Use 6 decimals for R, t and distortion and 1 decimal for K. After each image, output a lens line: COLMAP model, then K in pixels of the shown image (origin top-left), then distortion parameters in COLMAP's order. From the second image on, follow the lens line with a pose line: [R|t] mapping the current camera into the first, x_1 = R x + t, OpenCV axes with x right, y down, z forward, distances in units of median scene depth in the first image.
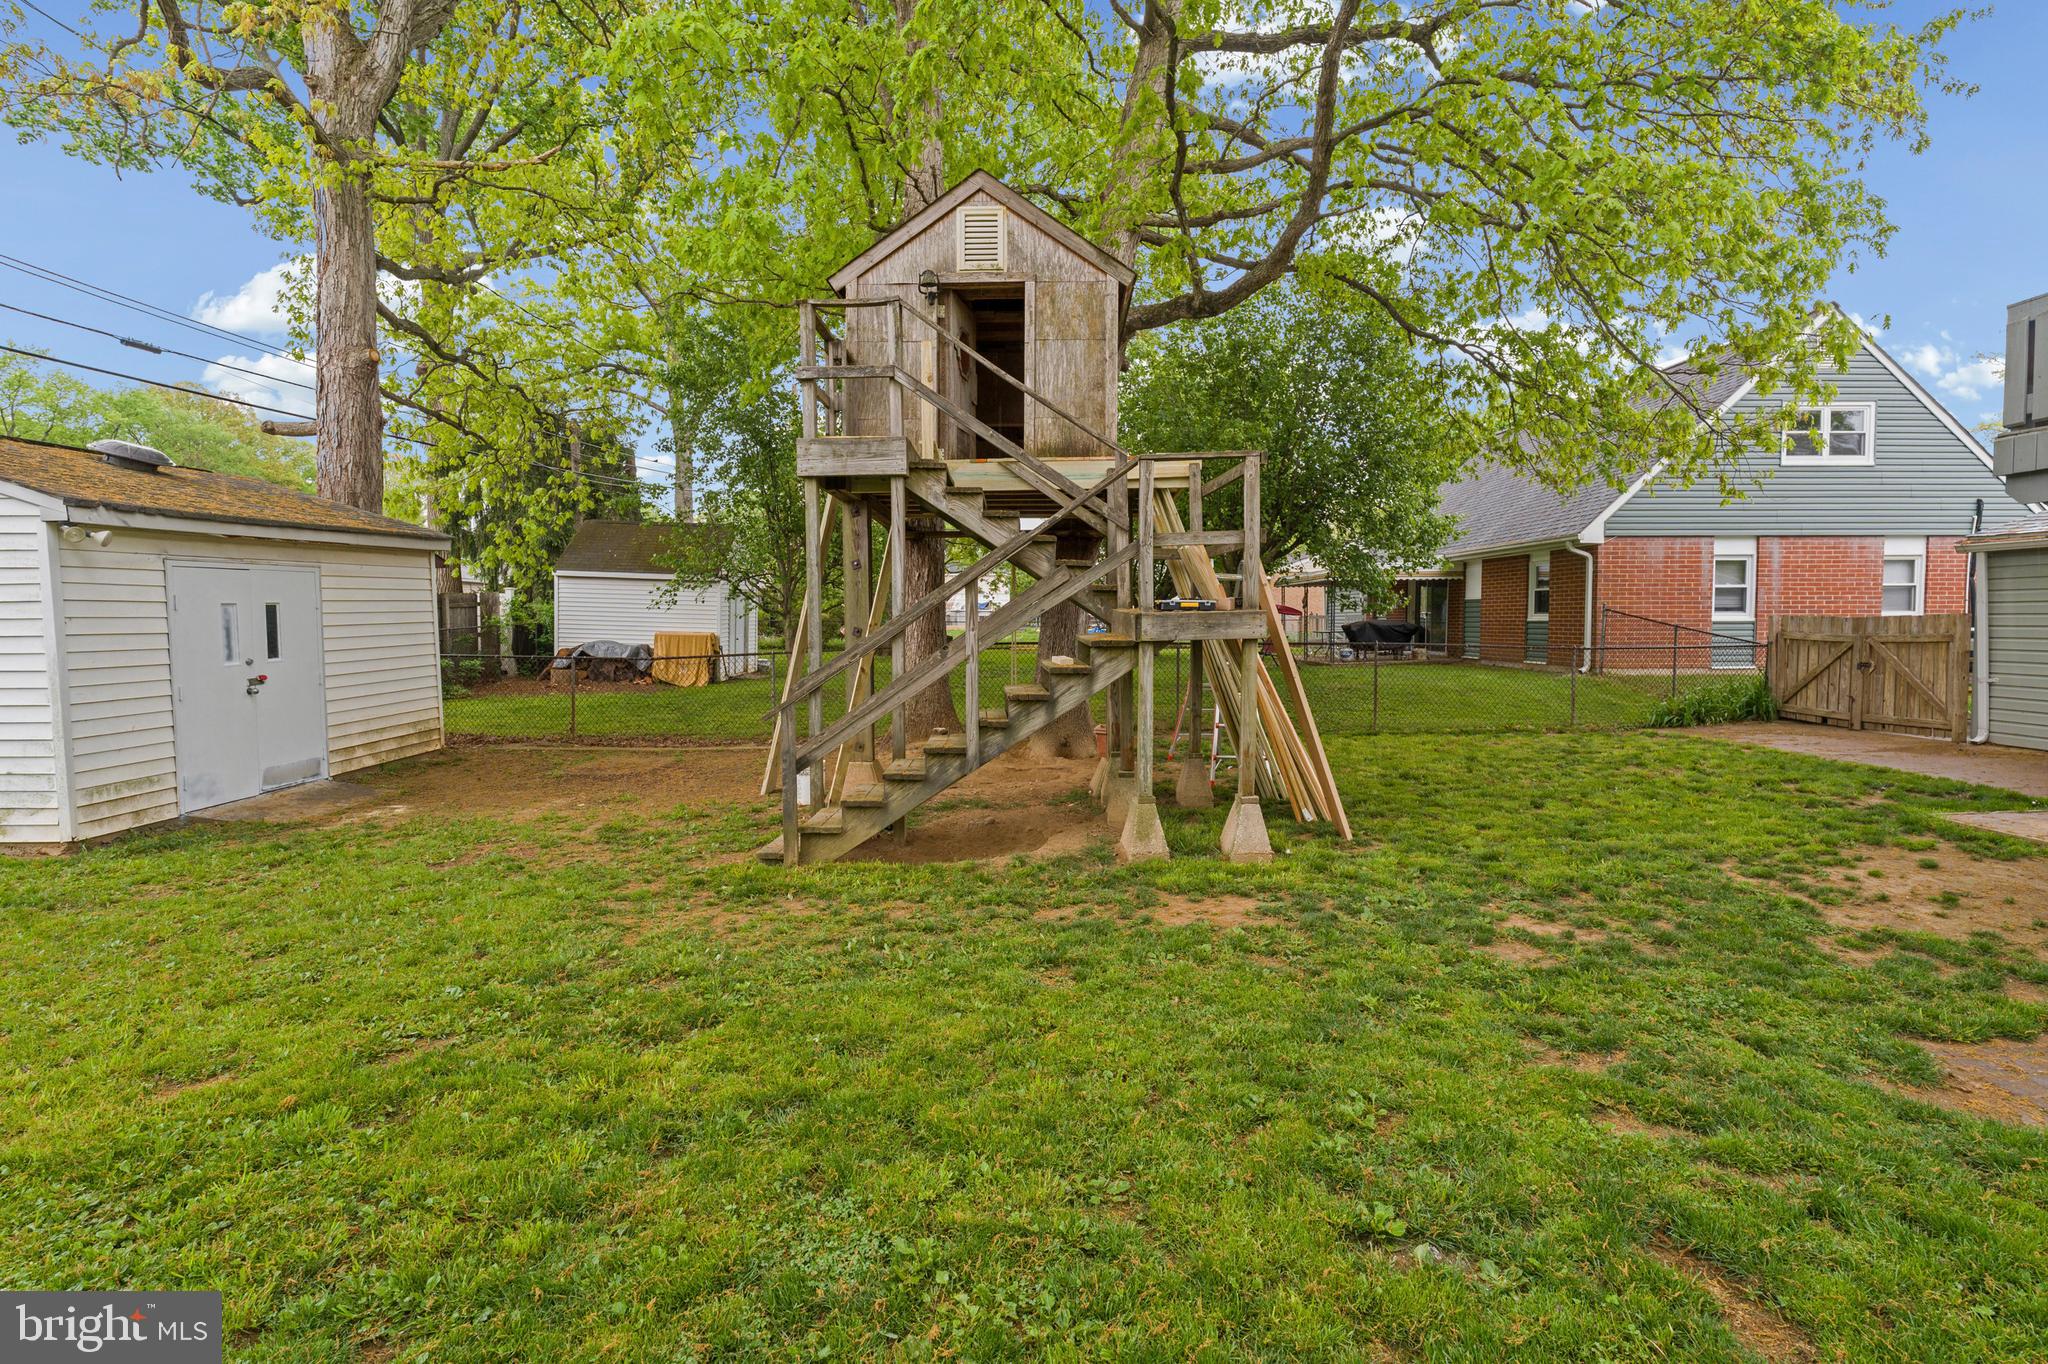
lens RADIAL K [[900.5, 0, 1026.3], [0, 900.5, 668.9], [0, 0, 1]] dist [-0.007846, -0.000313]
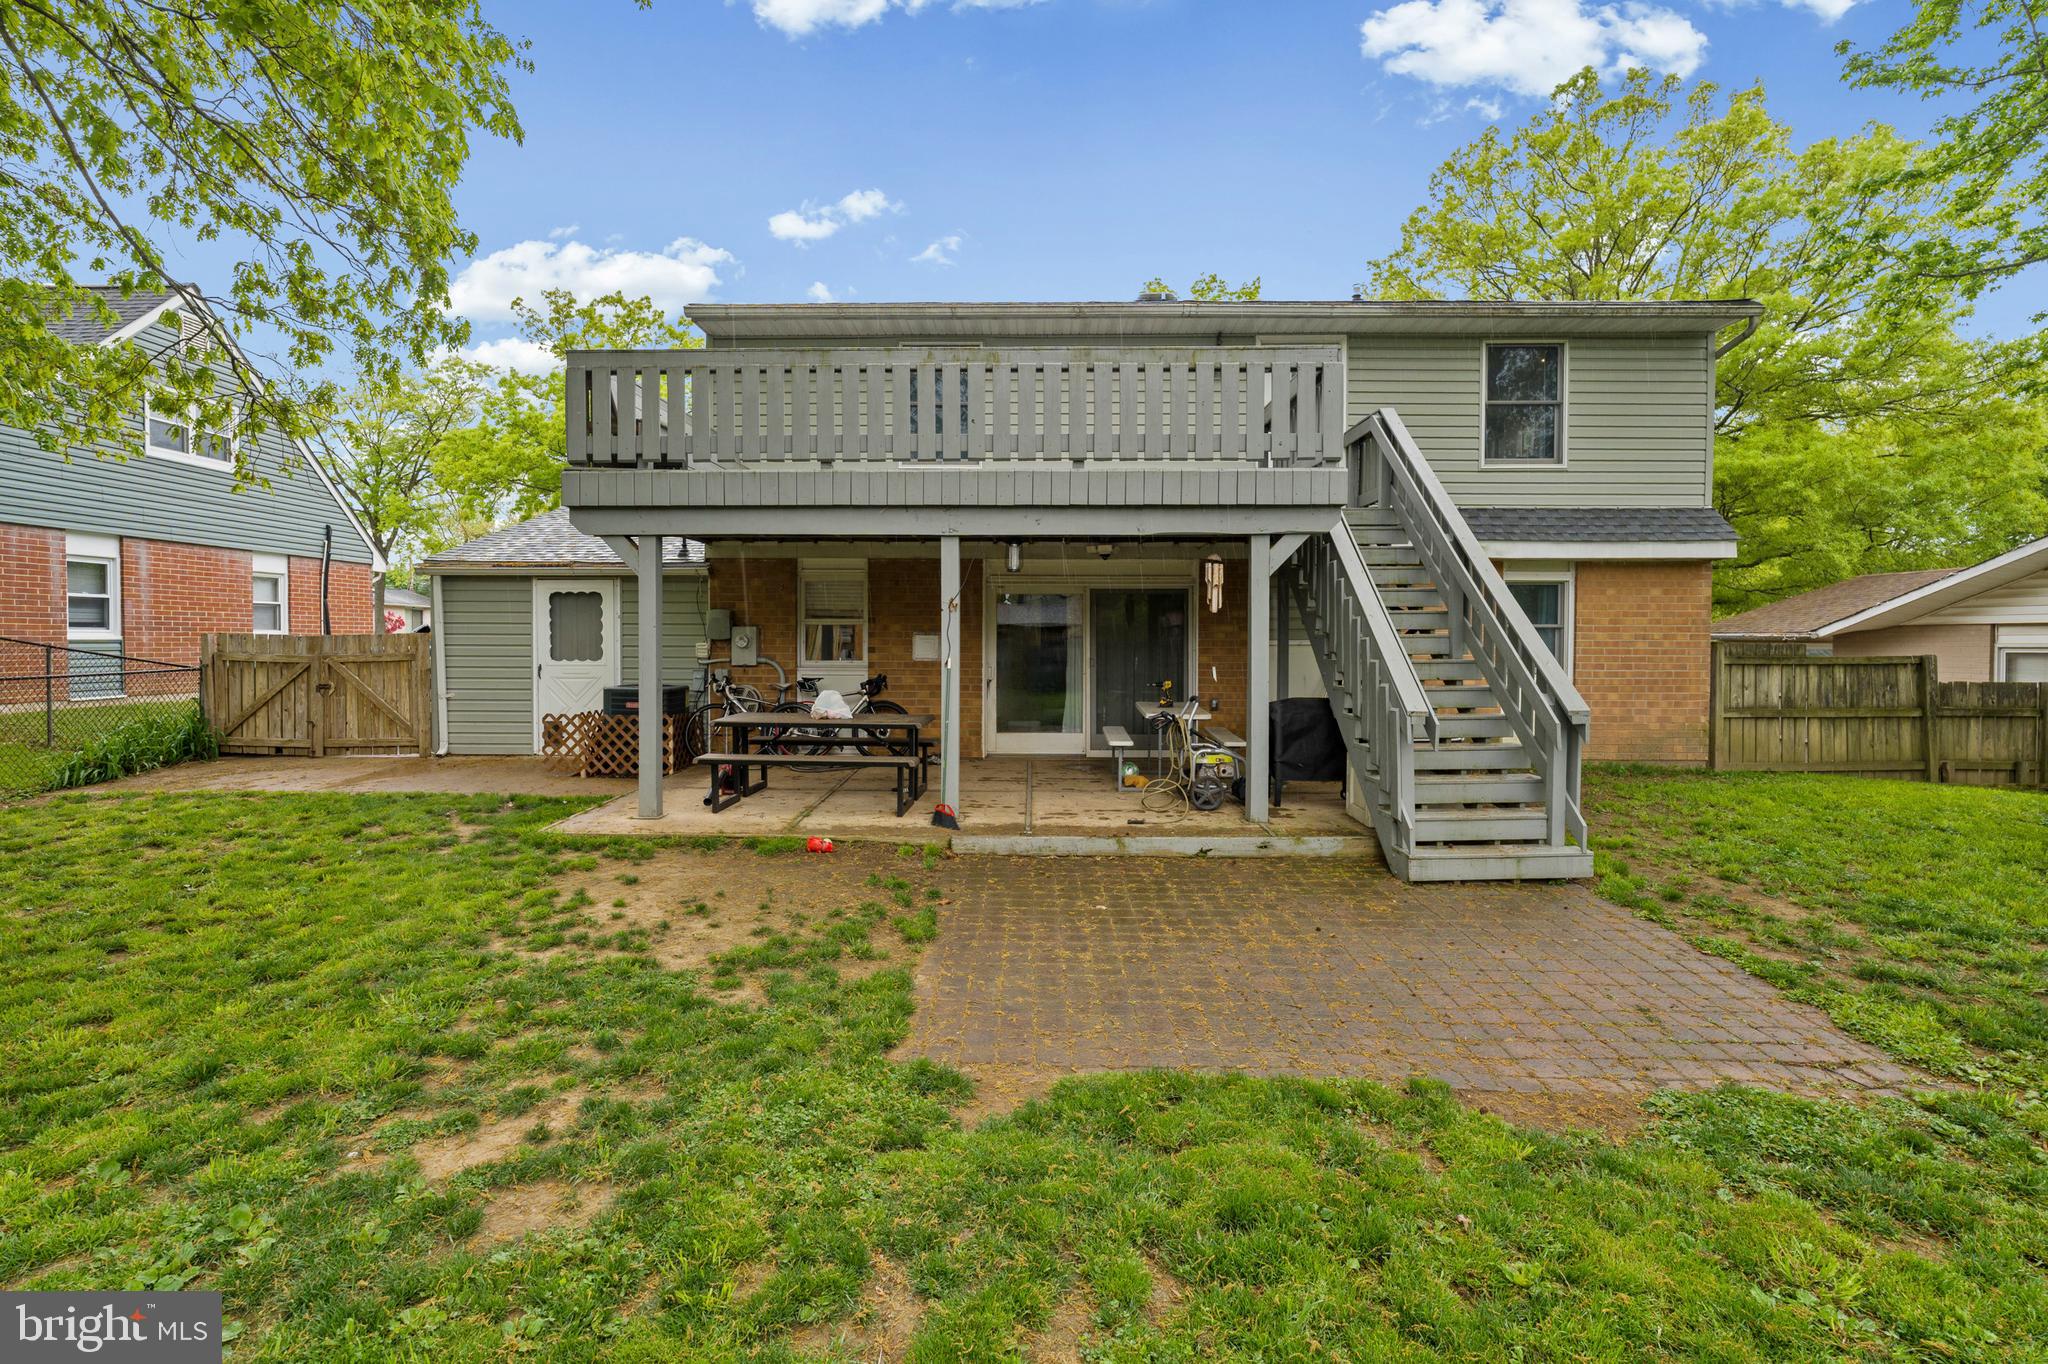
lens RADIAL K [[938.5, 0, 994.6], [0, 938.5, 659.9], [0, 0, 1]] dist [0.000500, 0.000275]
pose [[0.042081, -0.017554, 0.998960, -0.010124], [0.050203, 0.998620, 0.015434, -0.008330], [-0.997852, 0.049501, 0.042905, 0.168238]]
